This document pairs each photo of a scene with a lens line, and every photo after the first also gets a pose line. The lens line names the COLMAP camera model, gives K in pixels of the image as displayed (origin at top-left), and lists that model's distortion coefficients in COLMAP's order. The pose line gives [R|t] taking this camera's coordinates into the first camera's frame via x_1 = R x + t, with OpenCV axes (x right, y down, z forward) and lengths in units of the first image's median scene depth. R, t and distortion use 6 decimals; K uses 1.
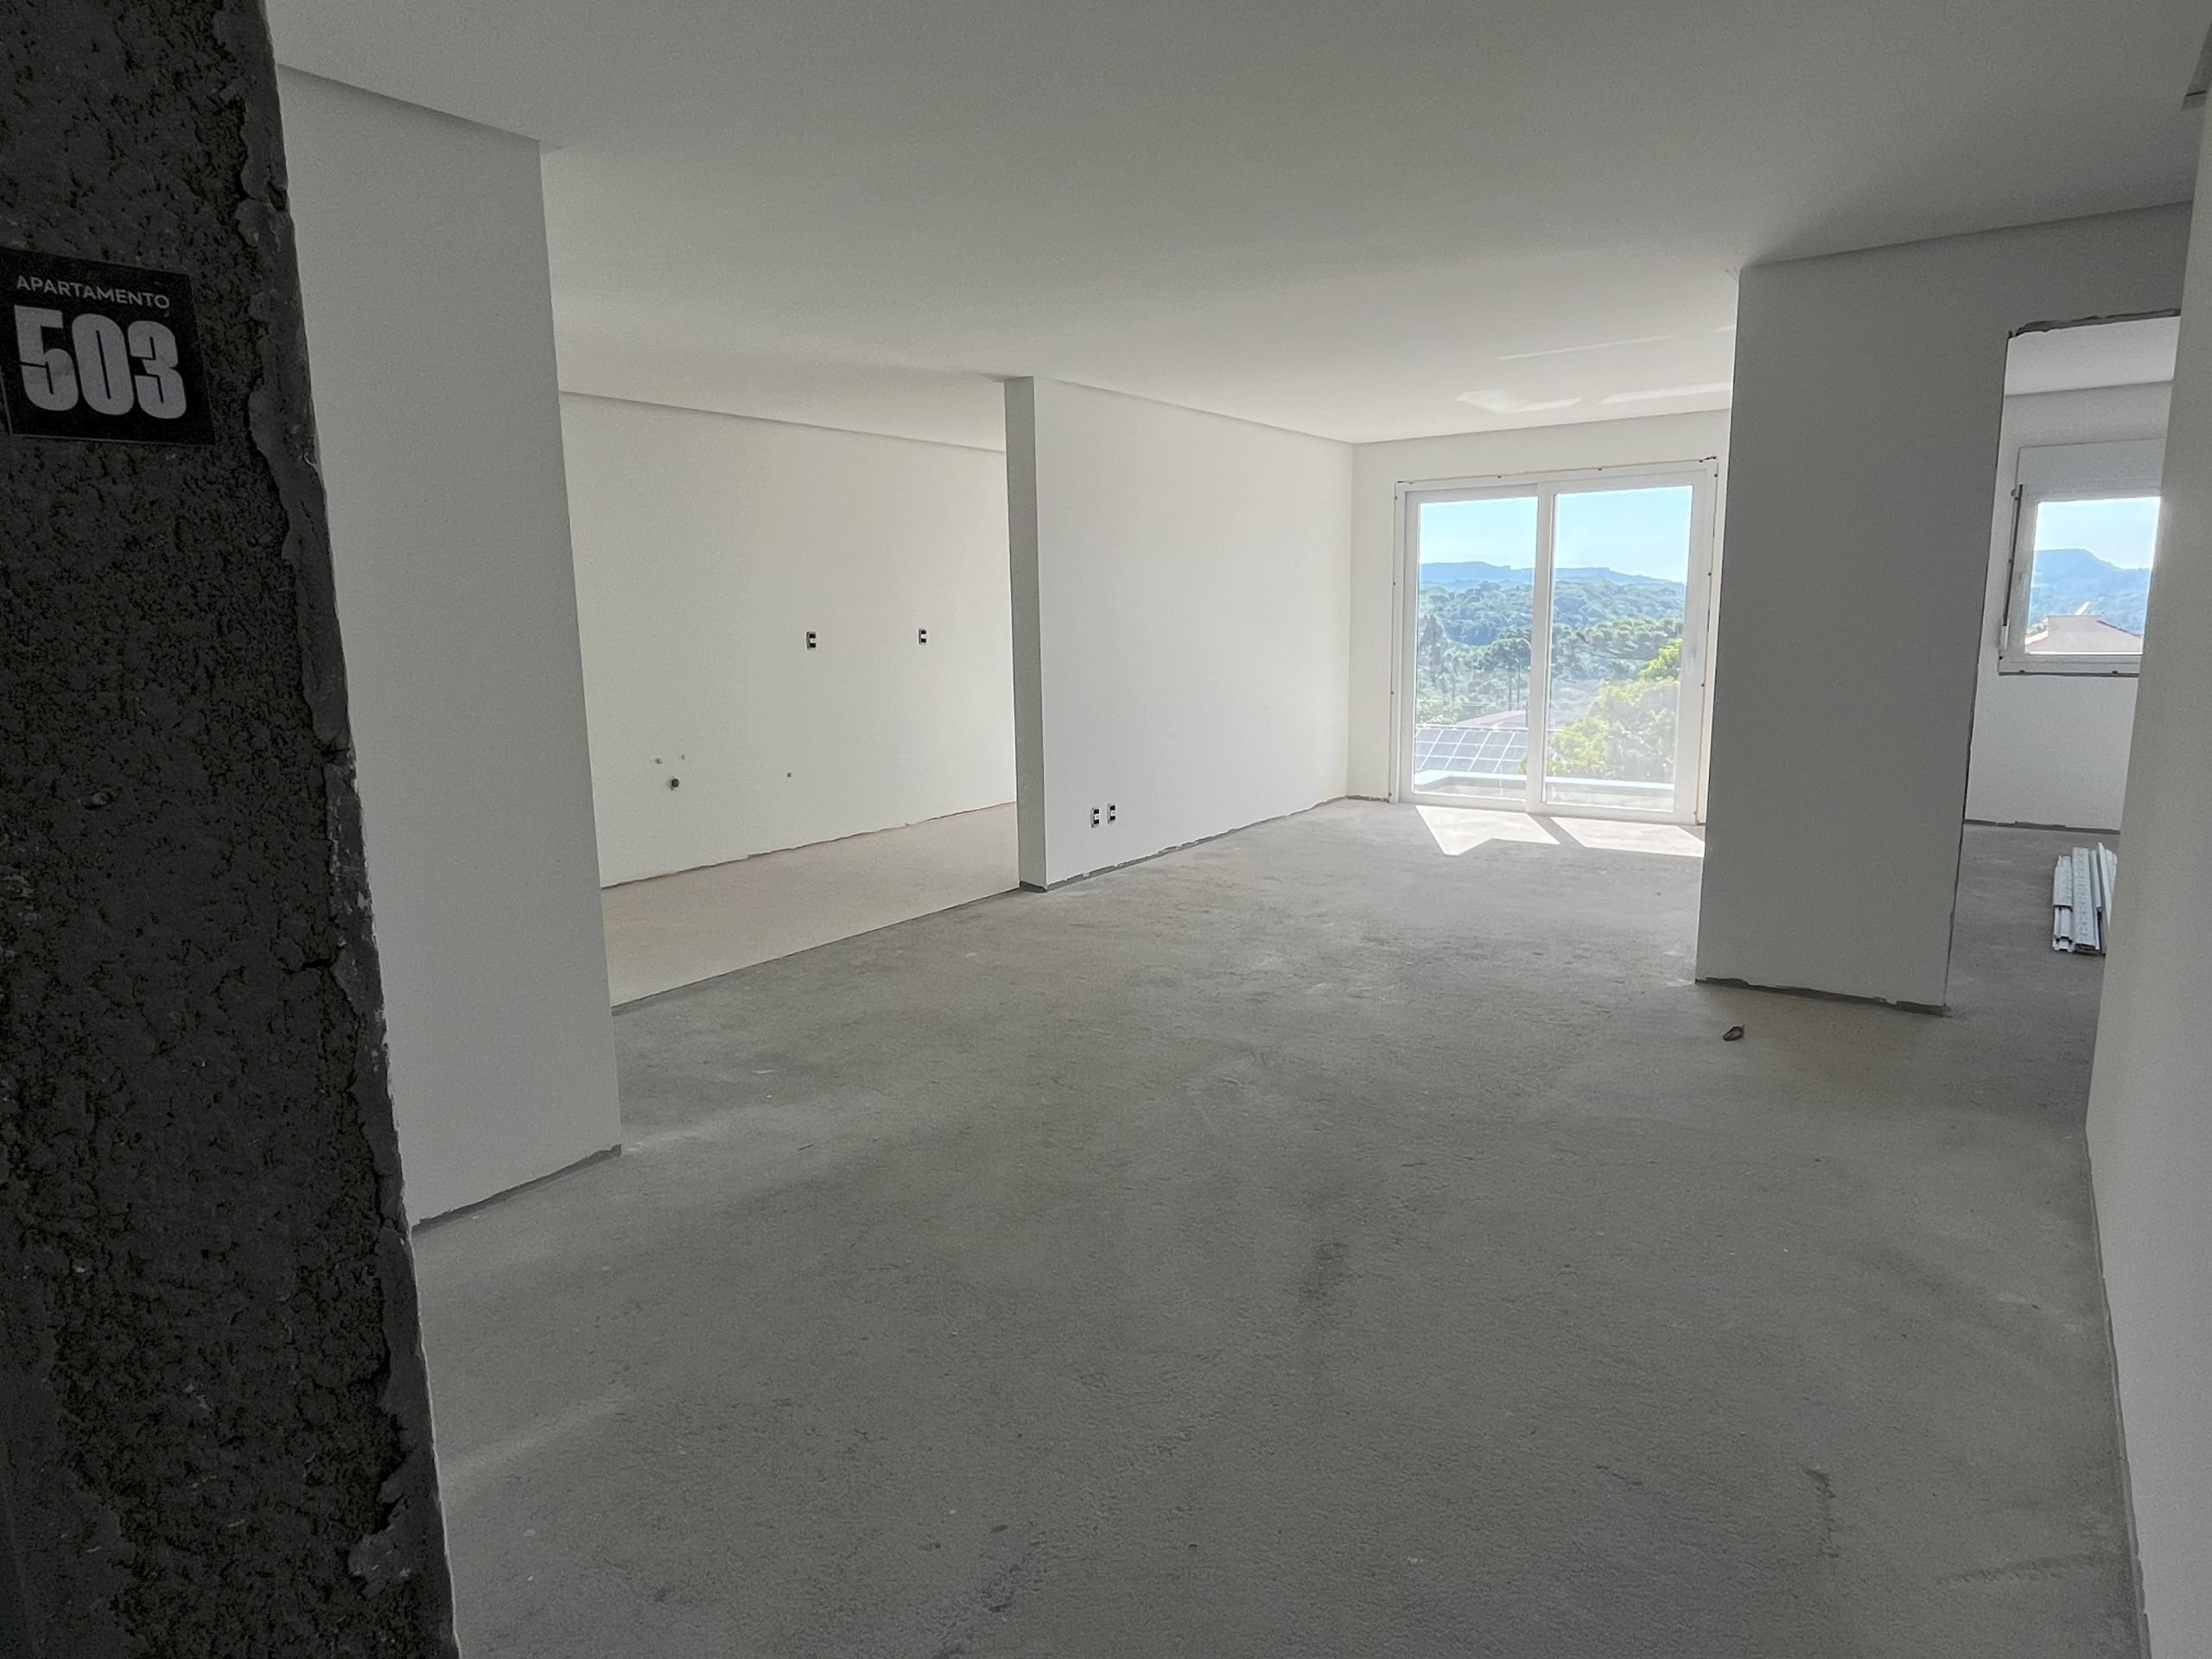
lens RADIAL K [[1269.6, 0, 1106.0], [0, 1269.6, 829.5], [0, 0, 1]] dist [0.003090, 0.001117]
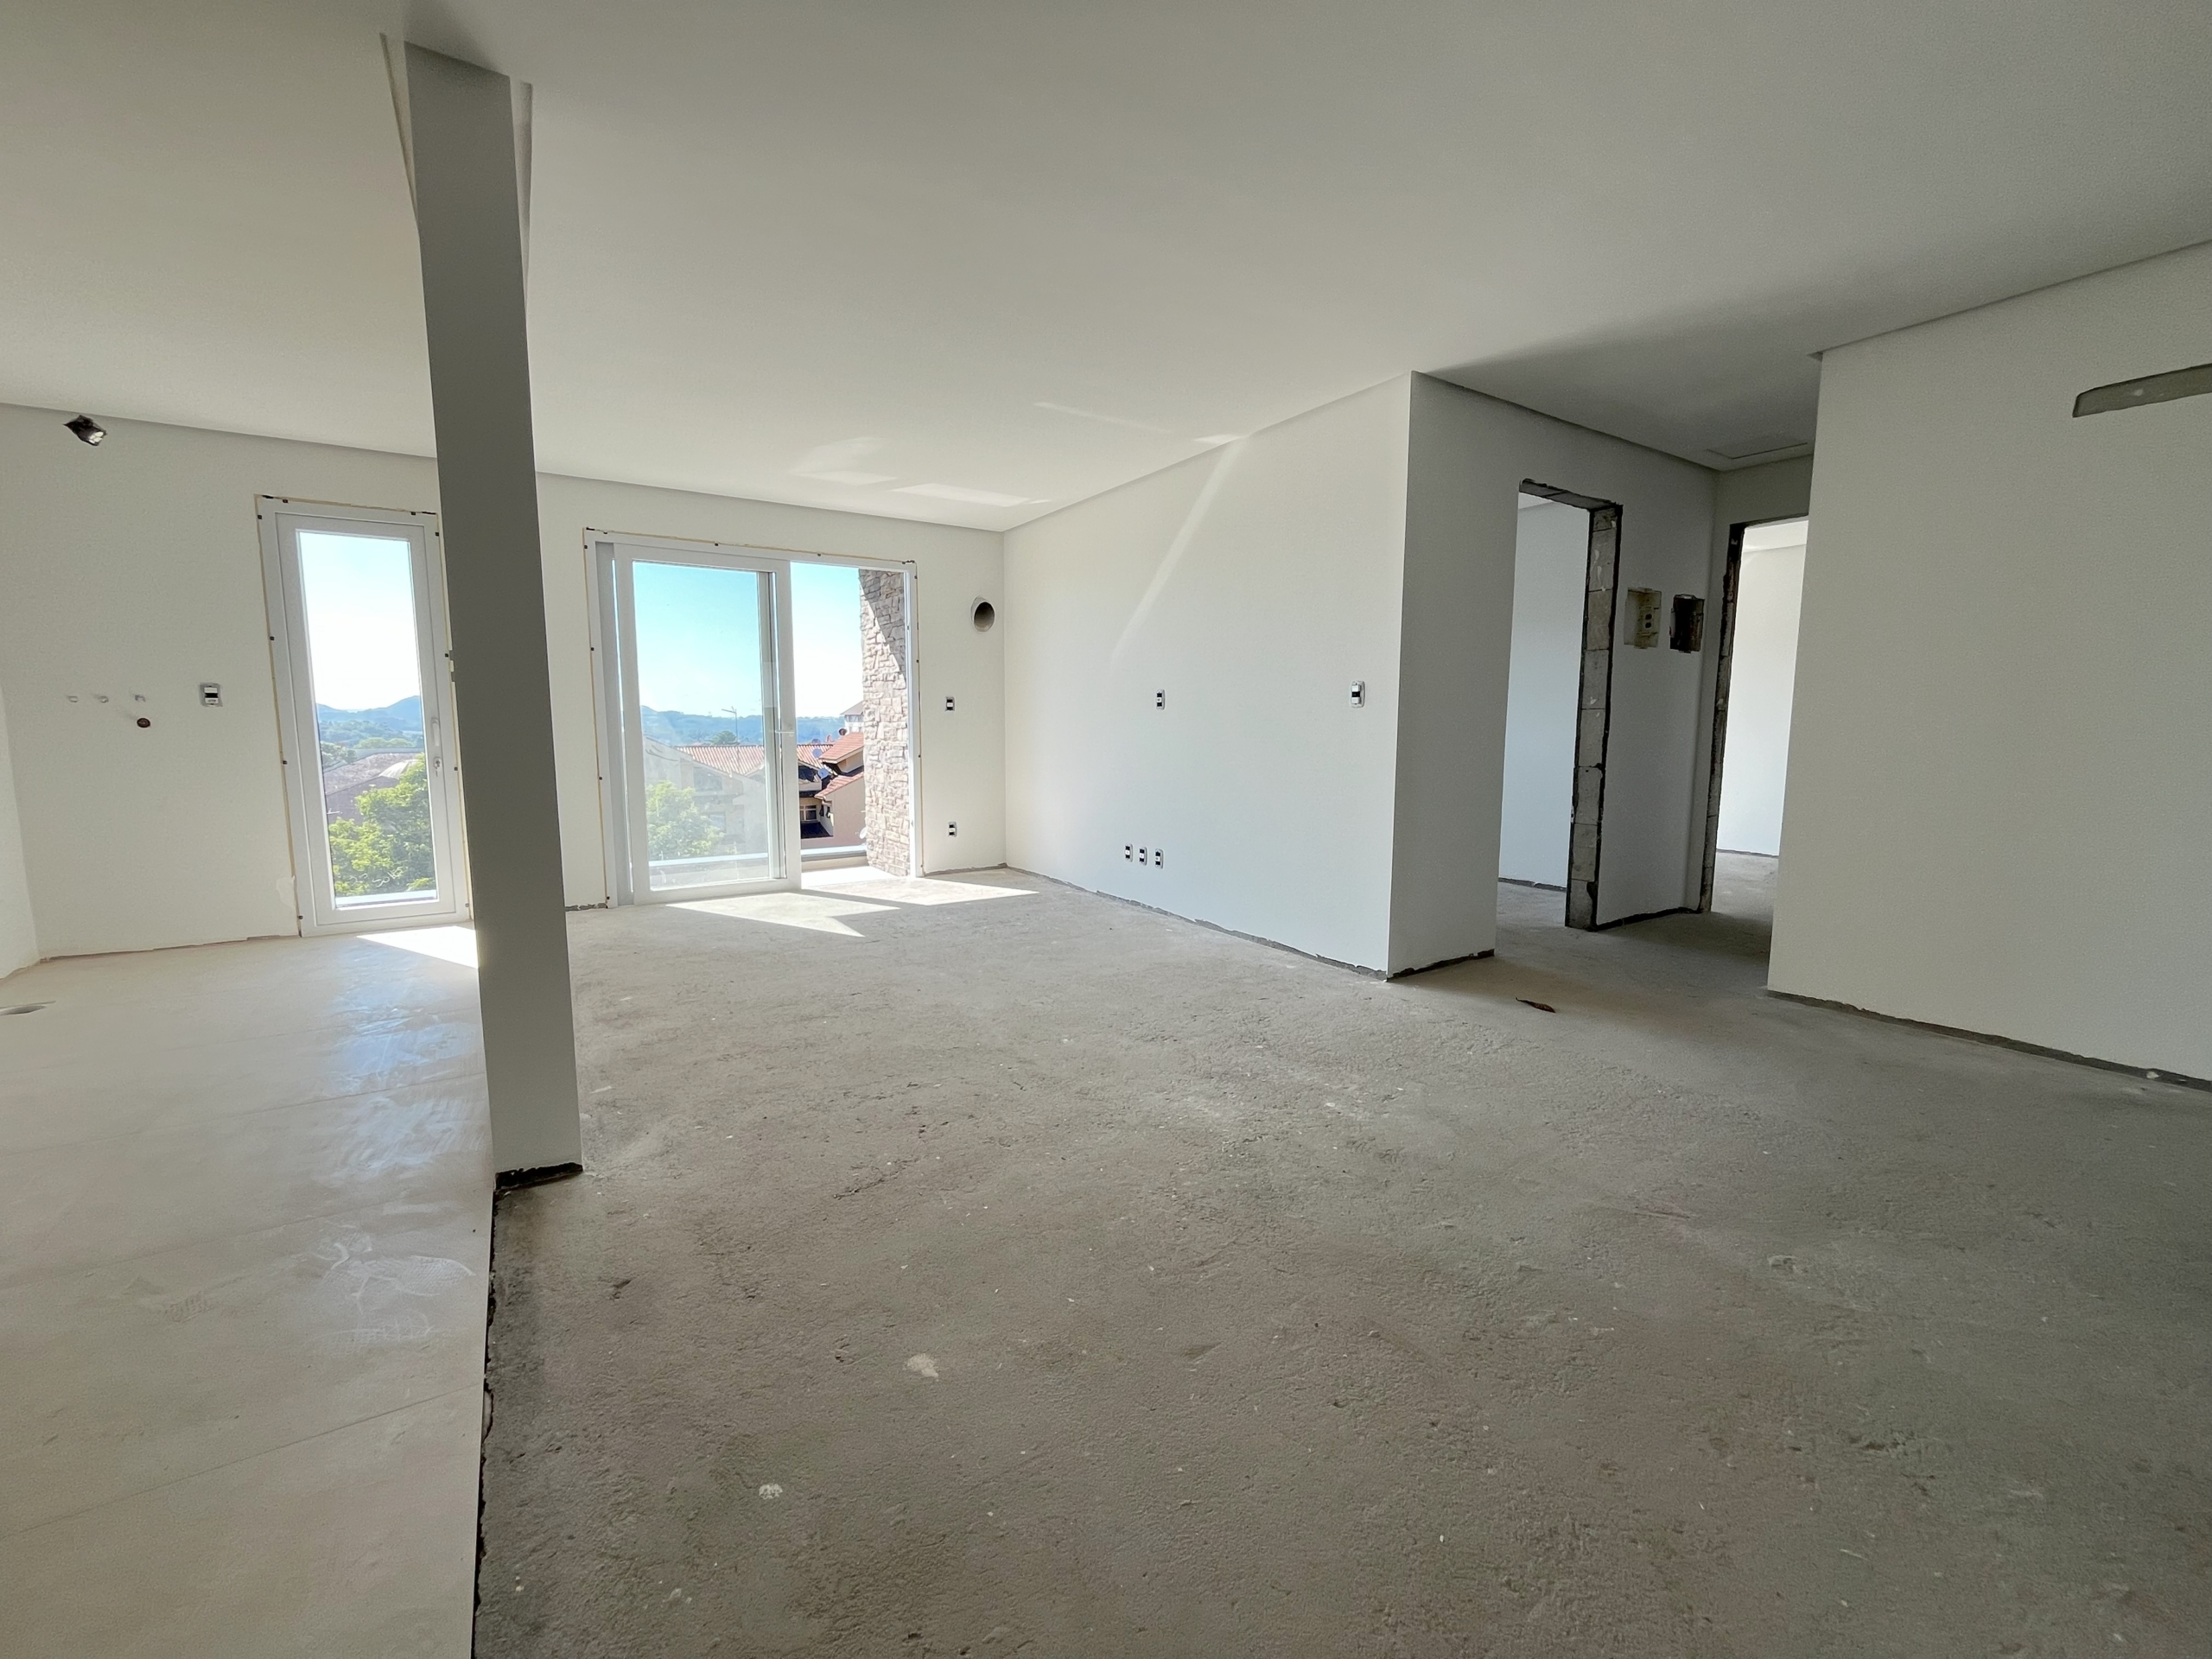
lens RADIAL K [[887.1, 0, 1094.5], [0, 887.1, 827.1], [0, 0, 1]] dist [-0.001323, -0.002516]
pose [[0.376846, -0.089504, 0.921941, -0.263053], [0.150743, 0.987978, 0.034299, -0.061282], [-0.913928, 0.126050, 0.385808, 0.634613]]
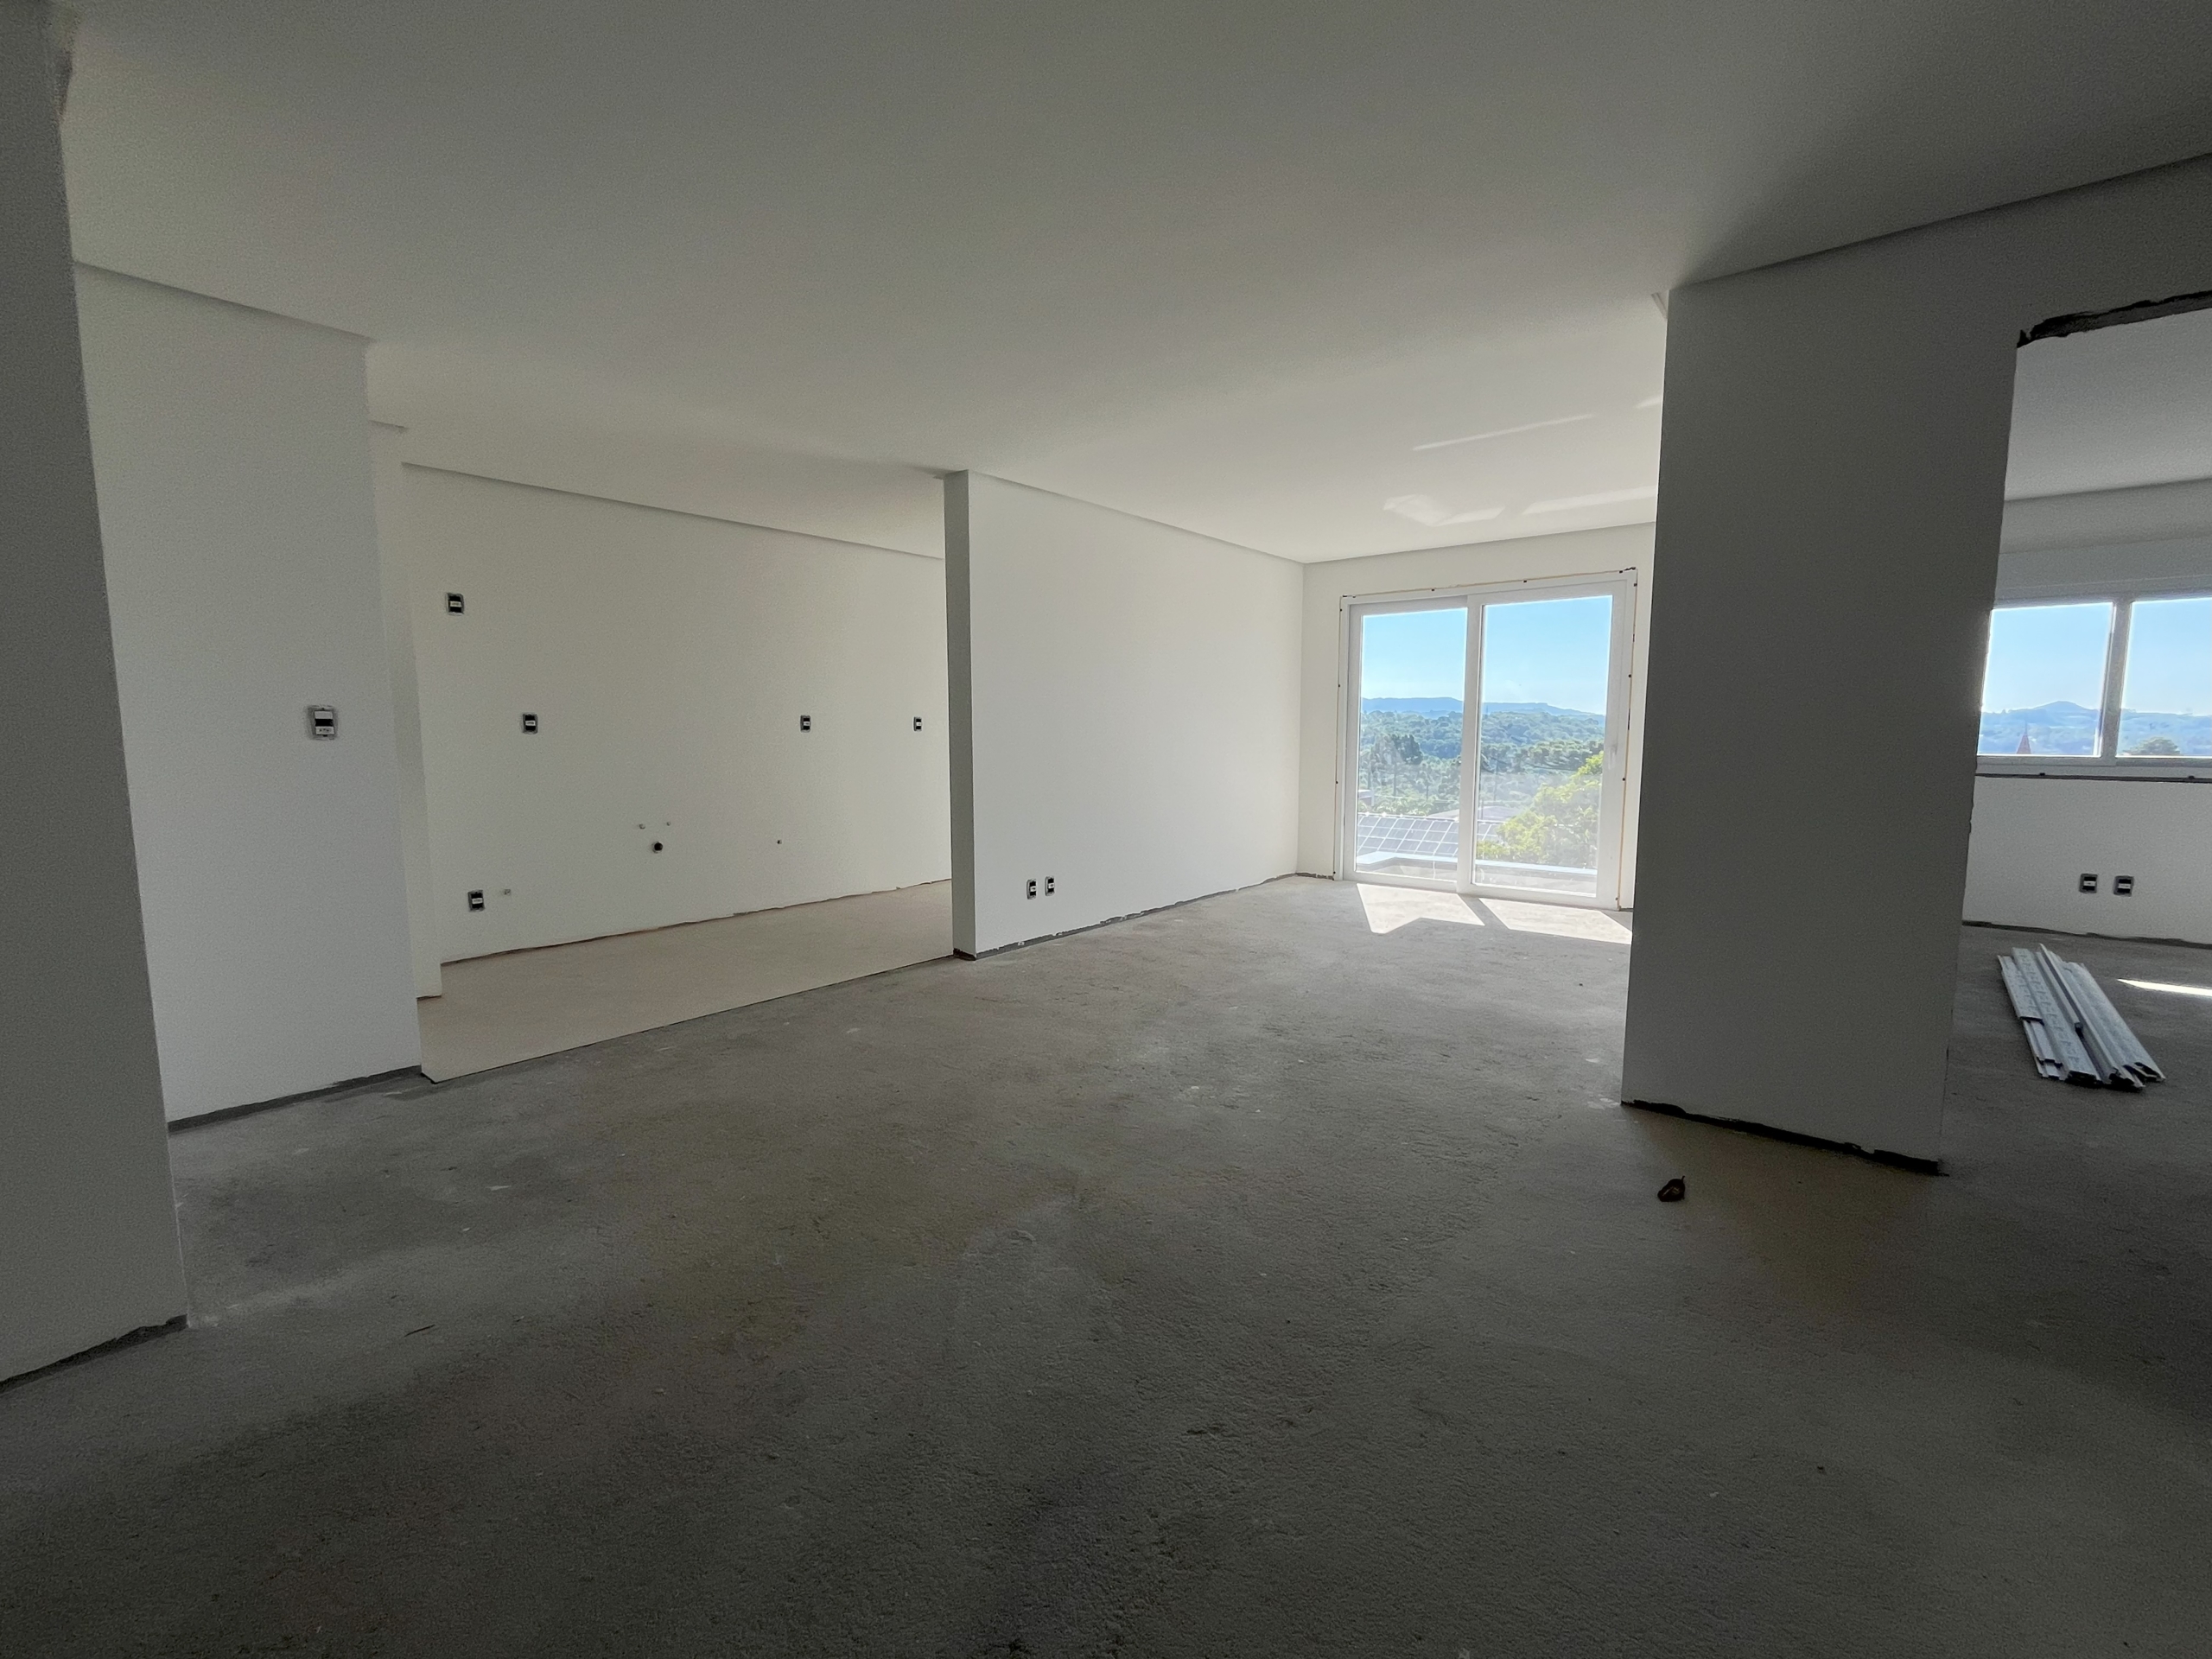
lens RADIAL K [[932.2, 0, 1104.1], [0, 932.2, 826.9], [0, 0, 1]] dist [-0.001093, 0.000590]
pose [[0.997439, 0.023620, -0.067508, 0.102229], [-0.027914, 0.997599, -0.063387, -0.013729], [0.065849, 0.065109, 0.995703, 0.225573]]
